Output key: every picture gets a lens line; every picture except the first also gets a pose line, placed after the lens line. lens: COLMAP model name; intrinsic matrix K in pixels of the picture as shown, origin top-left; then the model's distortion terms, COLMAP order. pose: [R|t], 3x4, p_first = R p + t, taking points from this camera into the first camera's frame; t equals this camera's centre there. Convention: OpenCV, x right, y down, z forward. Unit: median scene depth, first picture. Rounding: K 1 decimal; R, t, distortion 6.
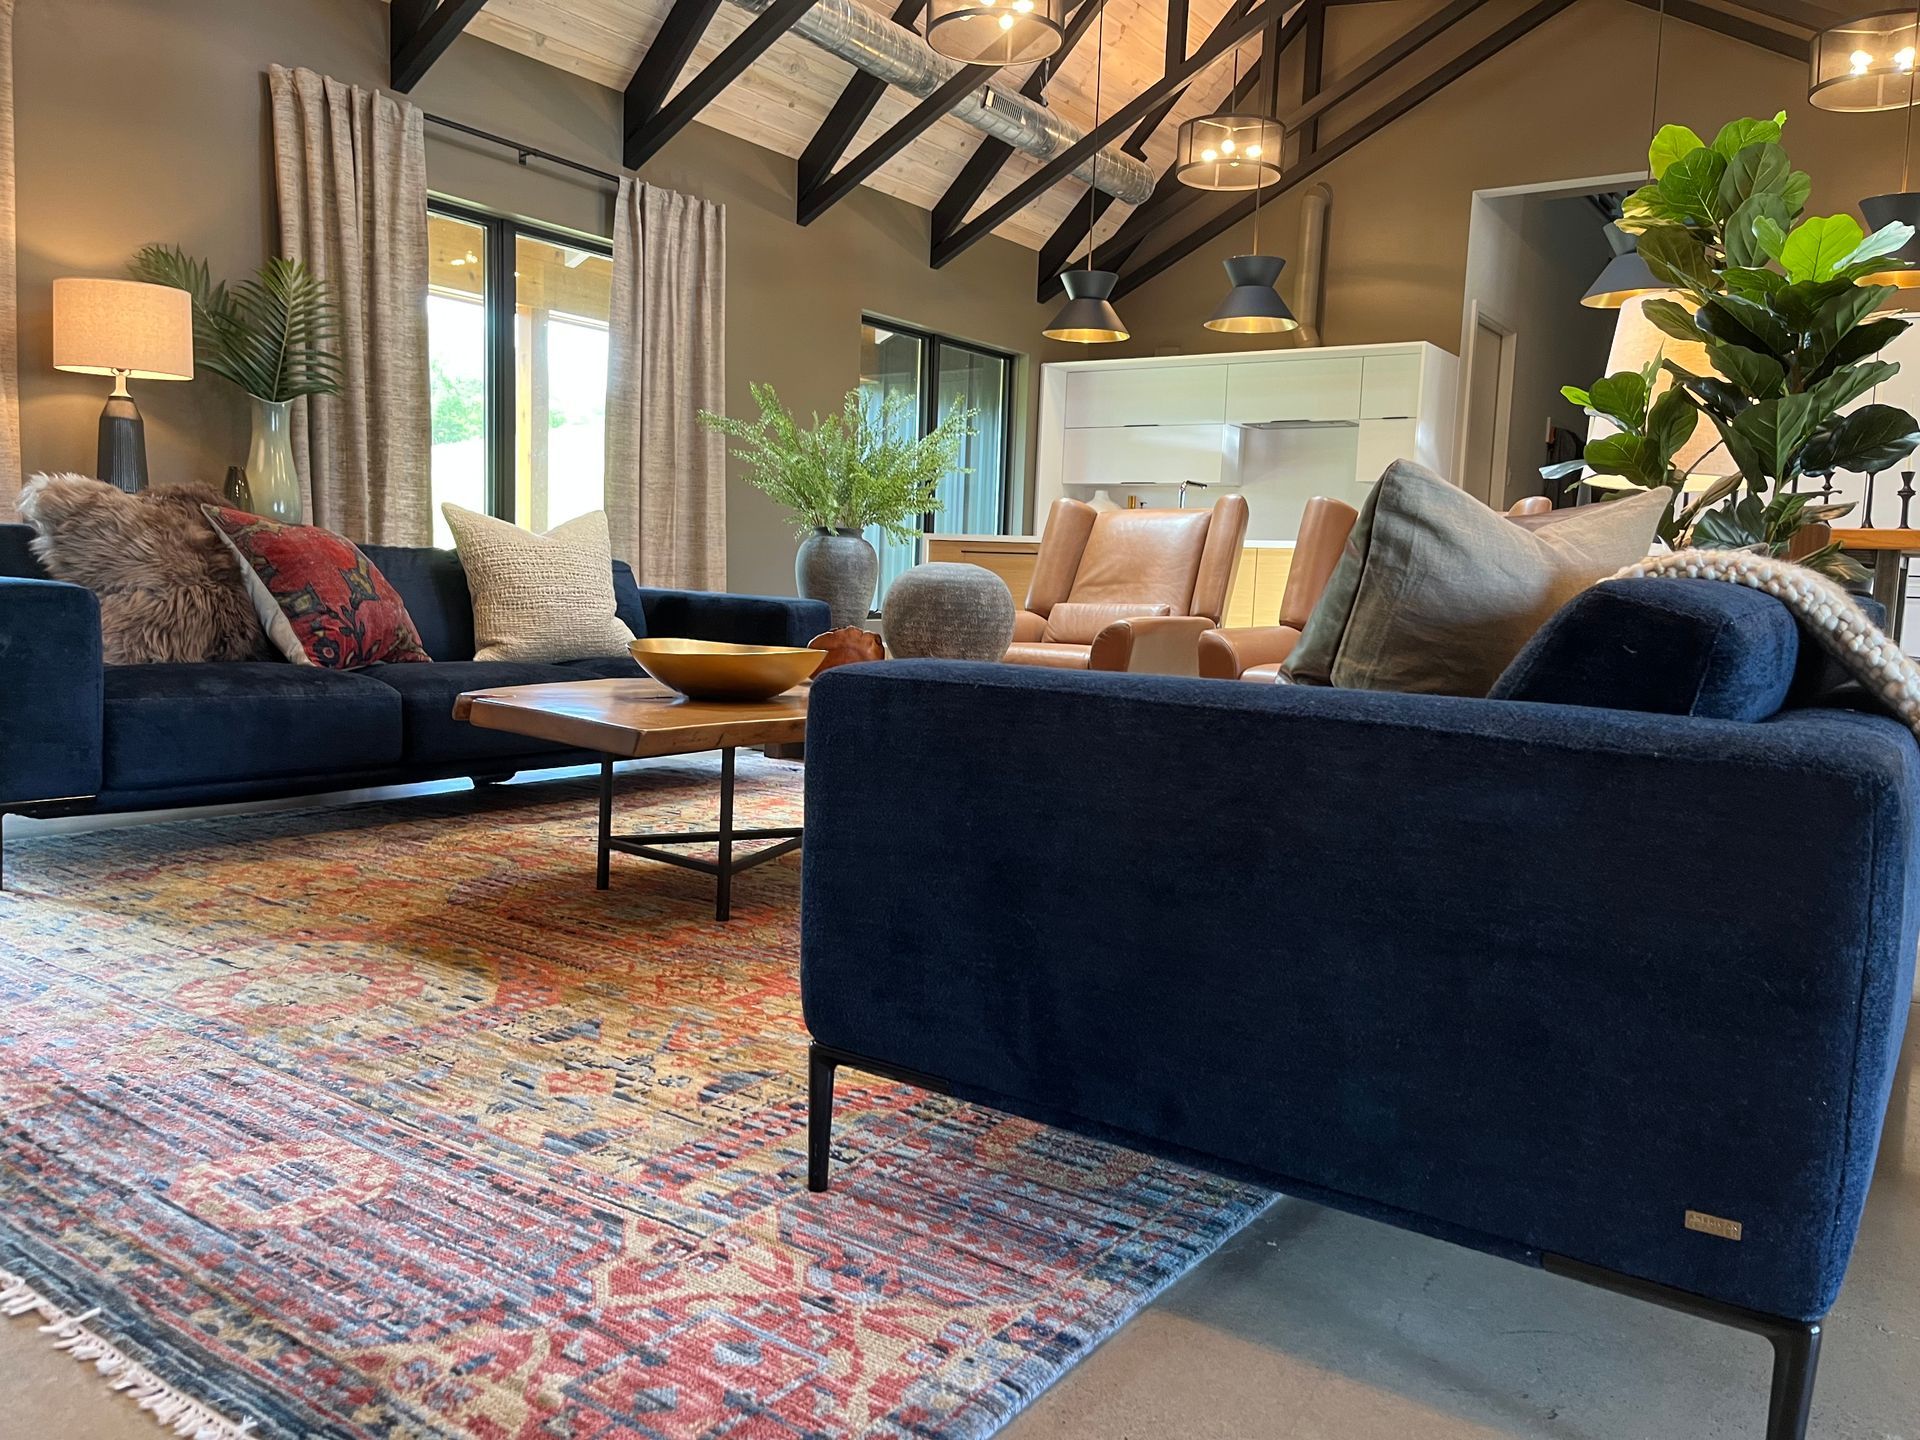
lens RADIAL K [[1442.0, 0, 963.3], [0, 1442.0, 735.6], [0, 0, 1]] dist [0.051926, -0.073075]
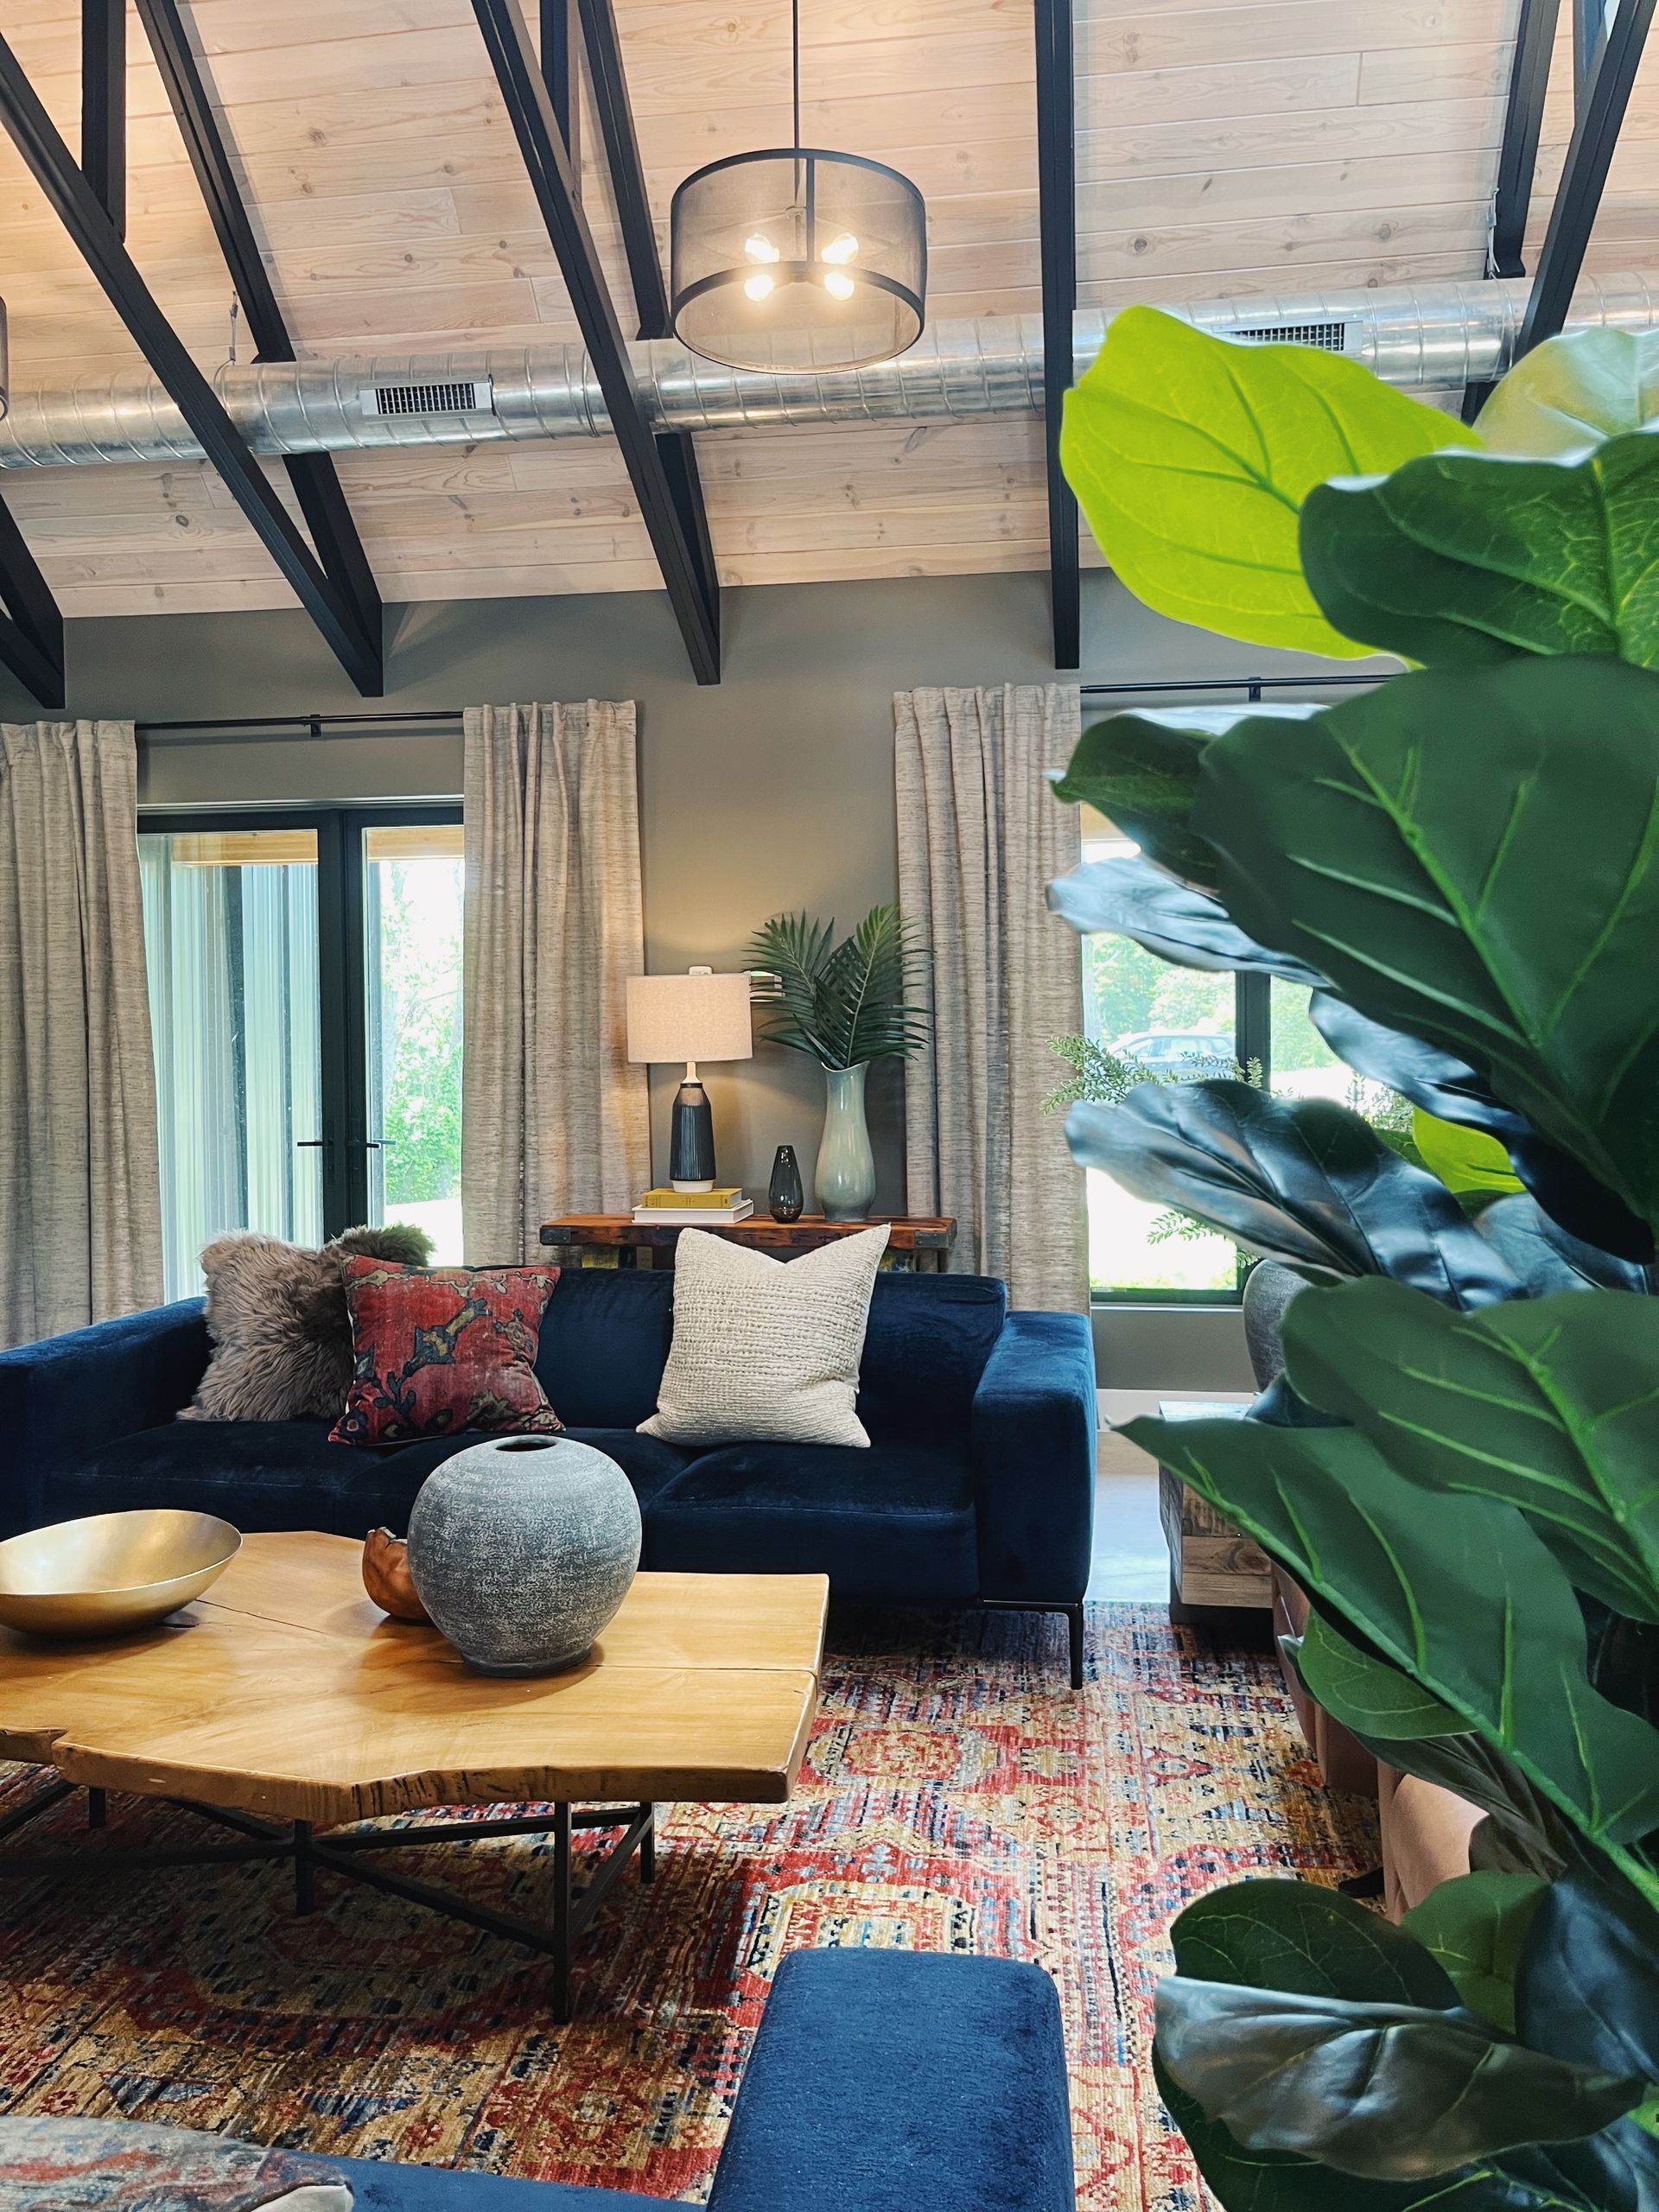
lens RADIAL K [[1661.4, 0, 823.6], [0, 1661.4, 1086.4], [0, 0, 1]] dist [0.051926, -0.073075]
pose [[0.442886, -0.019806, -0.896359, 0.397193], [-0.072202, 0.995721, -0.057676, -0.142733], [0.893666, 0.090263, 0.439561, 0.484610]]
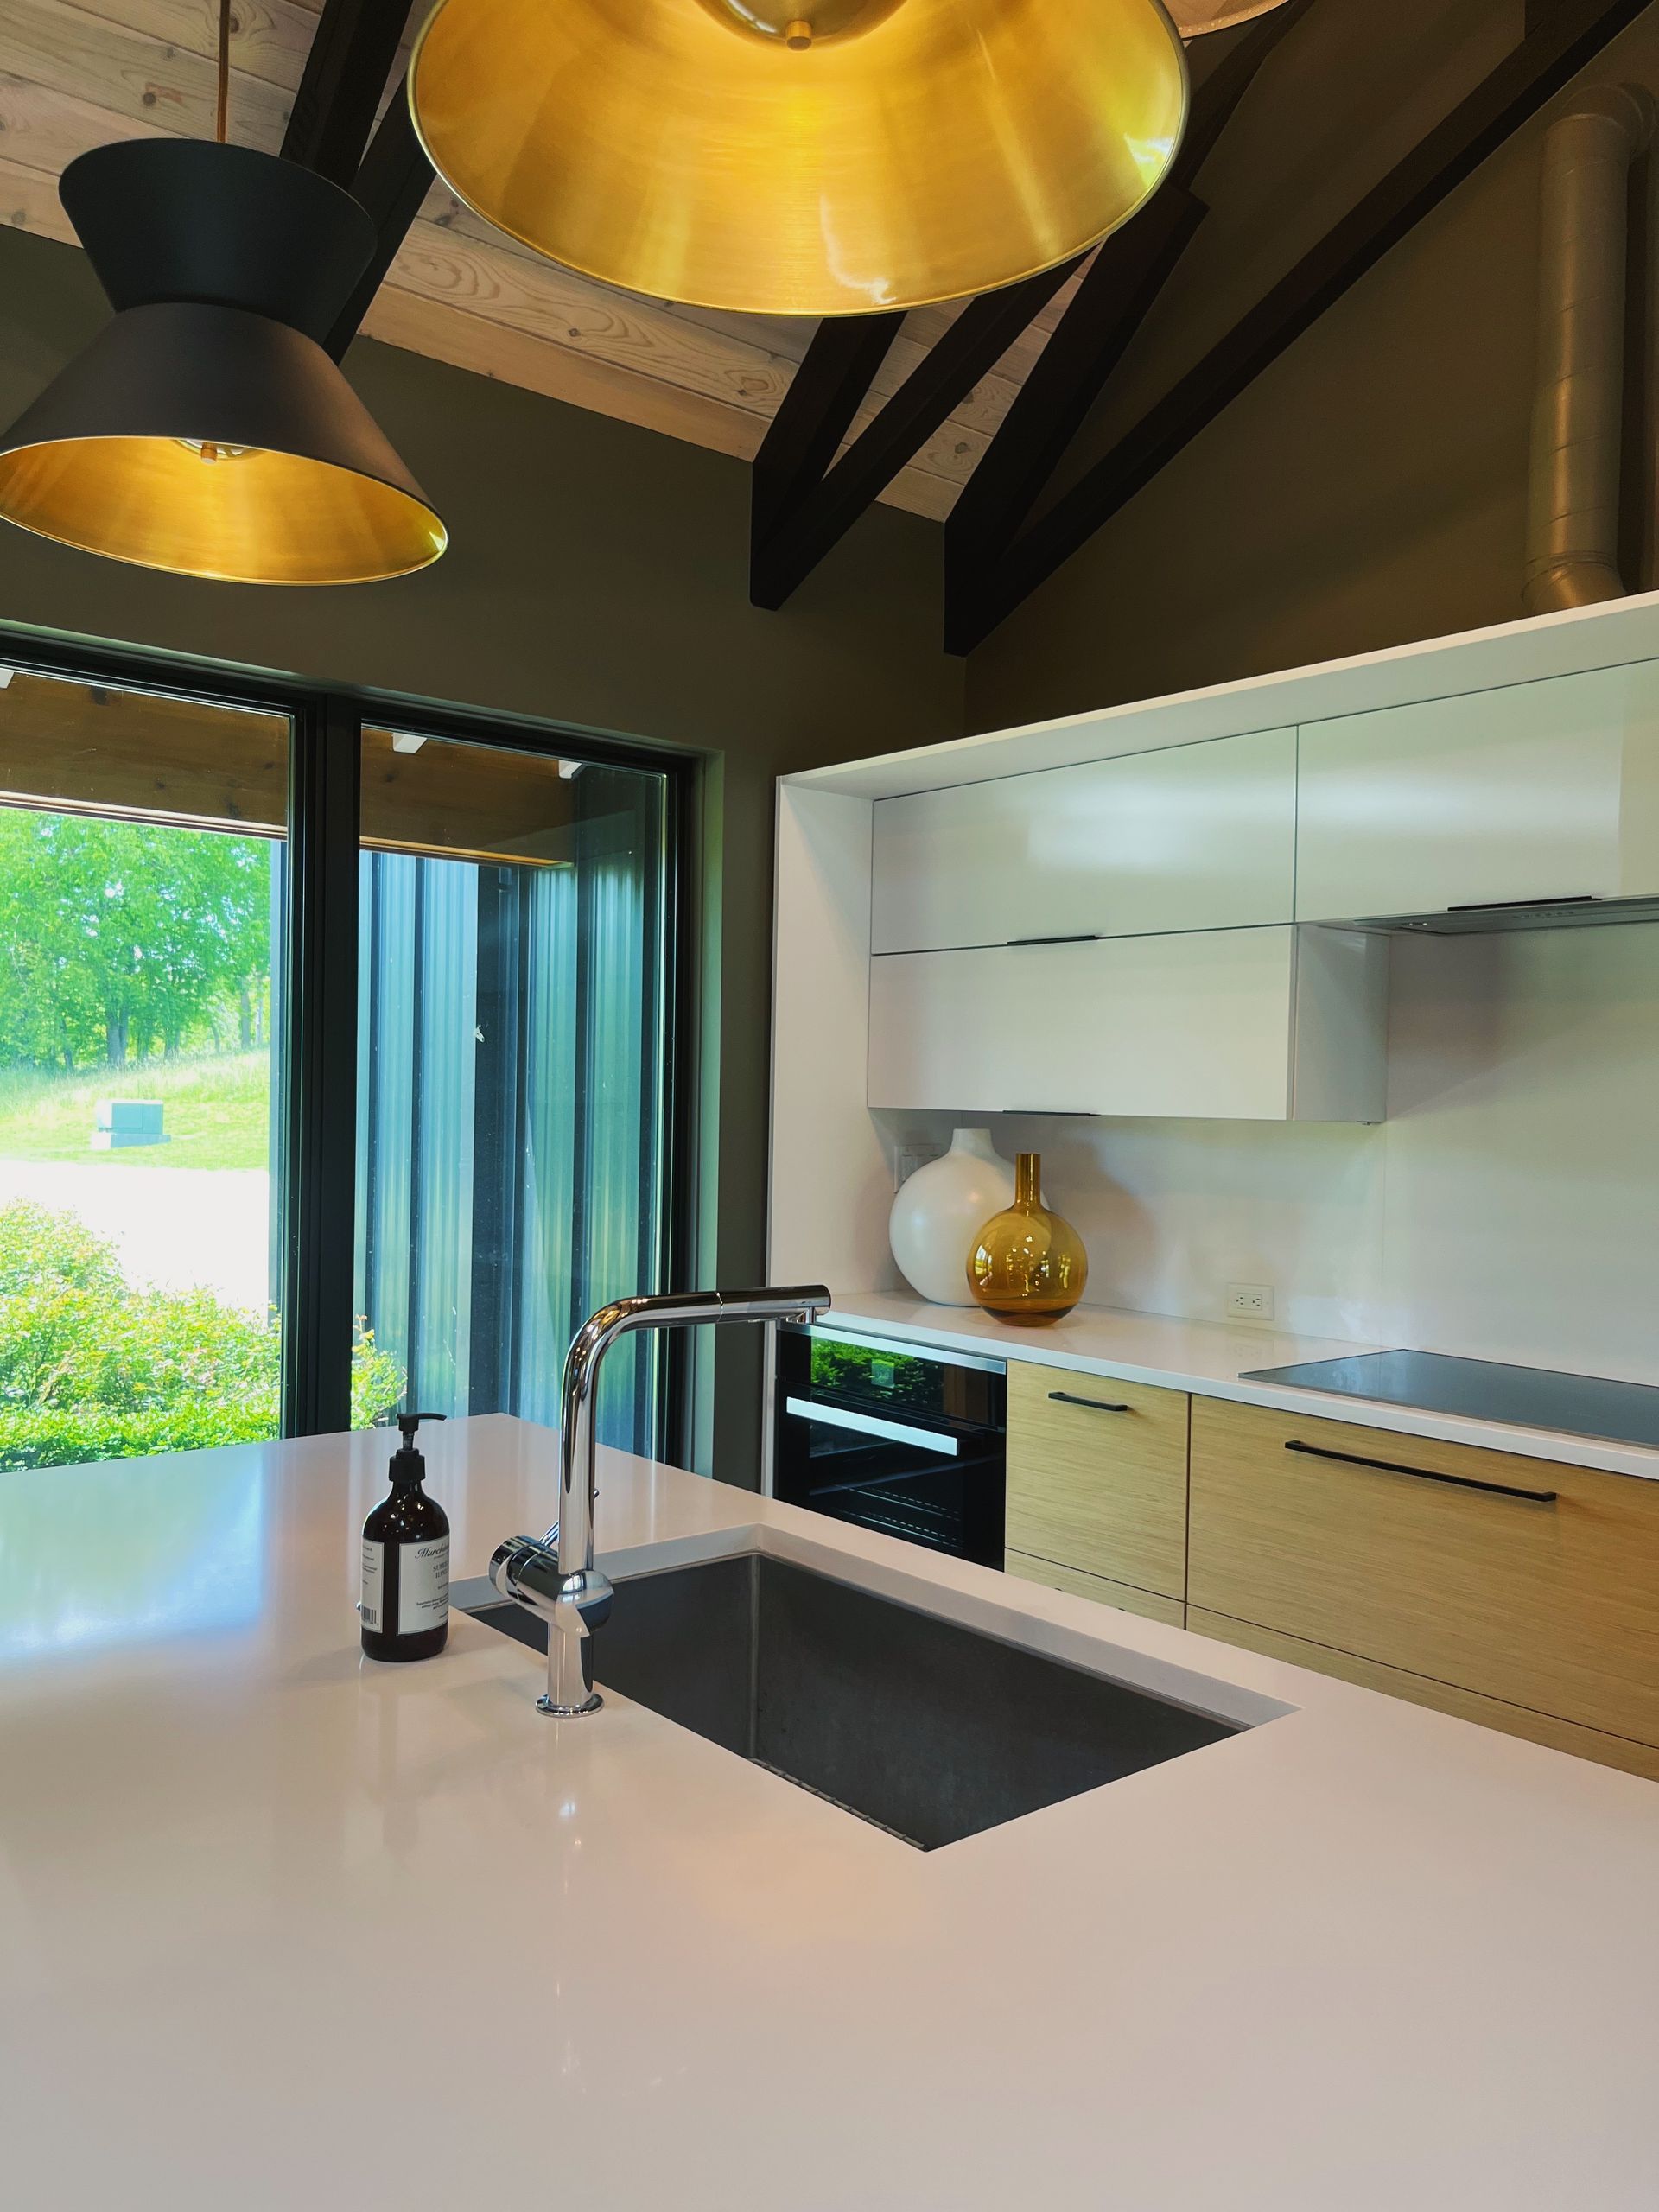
lens RADIAL K [[1661.4, 0, 819.0], [0, 1661.4, 1107.0], [0, 0, 1]] dist [0.051926, -0.073075]
pose [[0.966694, -0.018886, -0.255239, 0.279923], [-0.009685, 0.993860, -0.110220, -0.228499], [0.255753, 0.109021, 0.960575, 1.064747]]
